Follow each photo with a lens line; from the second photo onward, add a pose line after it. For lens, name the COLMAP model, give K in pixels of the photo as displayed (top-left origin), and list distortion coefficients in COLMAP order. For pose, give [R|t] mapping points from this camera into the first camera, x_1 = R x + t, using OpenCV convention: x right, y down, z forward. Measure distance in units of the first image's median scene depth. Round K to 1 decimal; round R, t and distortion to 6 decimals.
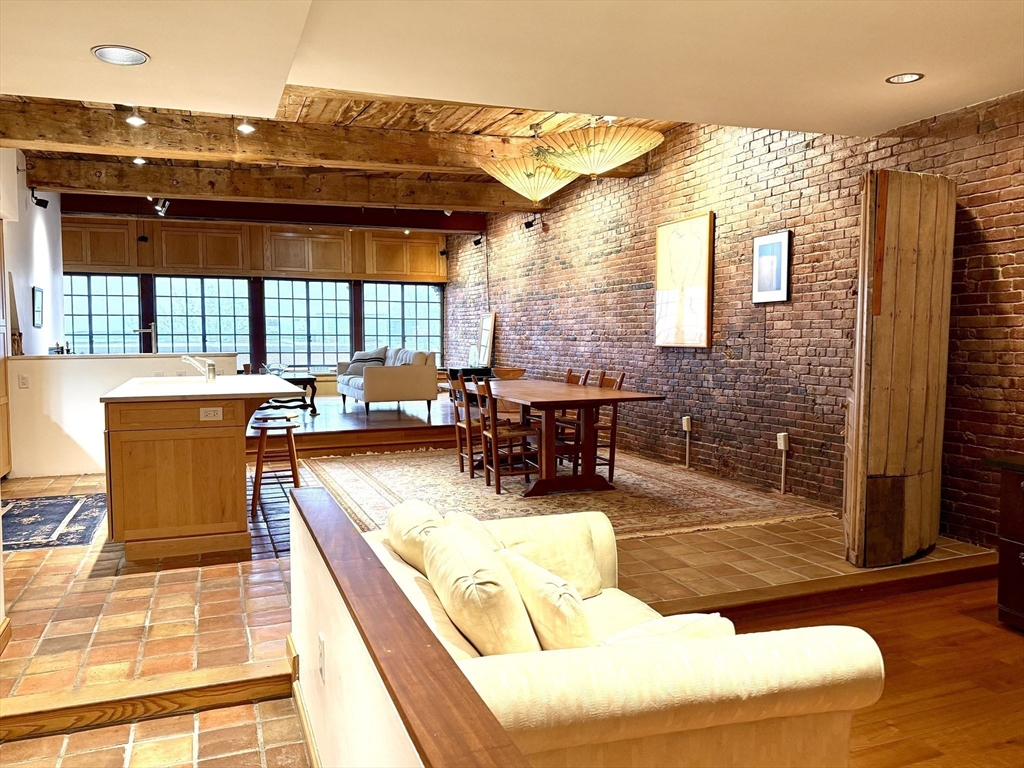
lens RADIAL K [[816.6, 0, 516.7], [0, 816.6, 389.5], [0, 0, 1]] dist [0.169500, -0.333809]
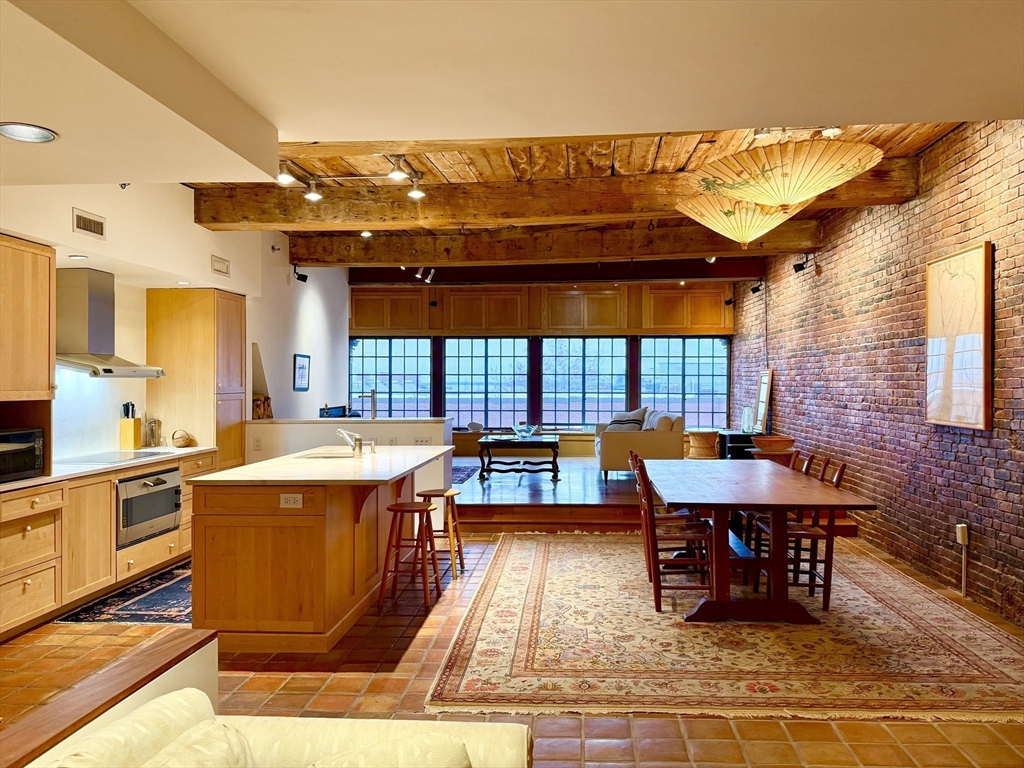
lens RADIAL K [[818.1, 0, 511.1], [0, 818.1, 385.7], [0, 0, 1]] dist [0.124424, -0.219557]
pose [[0.903617, 0.003490, -0.428327, 0.134357], [-0.029738, 0.998065, -0.054604, -0.030247], [0.427308, 0.062079, 0.901972, 0.141388]]
